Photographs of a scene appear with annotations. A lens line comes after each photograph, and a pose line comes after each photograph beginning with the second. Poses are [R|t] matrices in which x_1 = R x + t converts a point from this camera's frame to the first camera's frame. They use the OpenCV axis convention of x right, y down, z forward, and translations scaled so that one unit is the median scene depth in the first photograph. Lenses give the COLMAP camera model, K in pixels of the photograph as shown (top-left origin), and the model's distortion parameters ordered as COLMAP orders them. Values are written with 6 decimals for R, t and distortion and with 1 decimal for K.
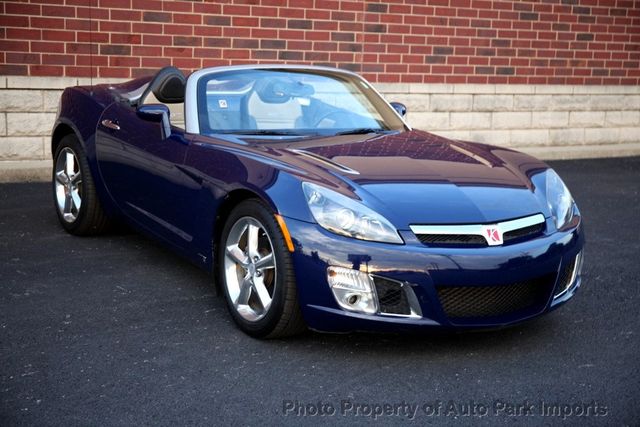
lens RADIAL K [[1091.5, 0, 320.0], [0, 1091.5, 213.5], [0, 0, 1]] dist [0.077505, 0.310926]
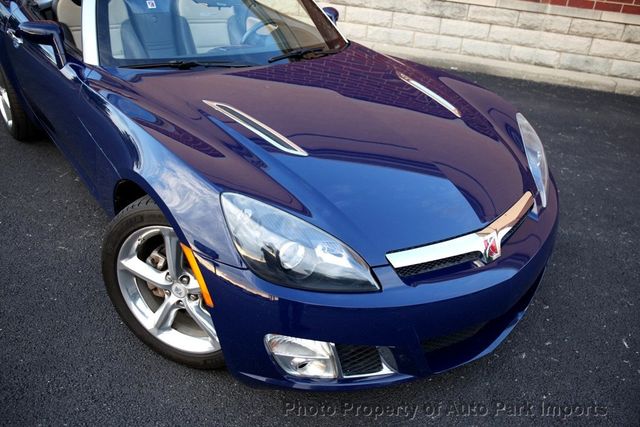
lens RADIAL K [[513.6, 0, 320.0], [0, 513.6, 213.5], [0, 0, 1]] dist [-0.070647, 0.074766]
pose [[0.706936, 0.359940, -0.608839, 0.285779], [-0.178301, 0.923713, 0.339062, -0.056262], [0.684434, -0.131139, 0.717183, 0.443832]]
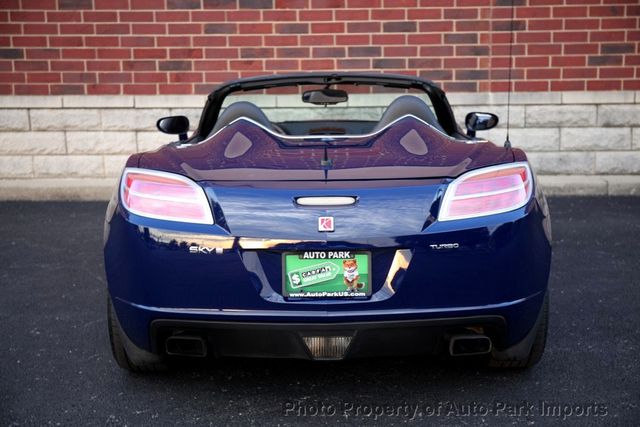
lens RADIAL K [[980.7, 0, 320.0], [0, 980.7, 213.5], [0, 0, 1]] dist [0.065658, 0.145354]
pose [[0.829441, 0.046680, -0.556641, 0.369035], [-0.045972, 0.998826, 0.015260, -0.035347], [0.556700, 0.012933, 0.830613, 0.326001]]
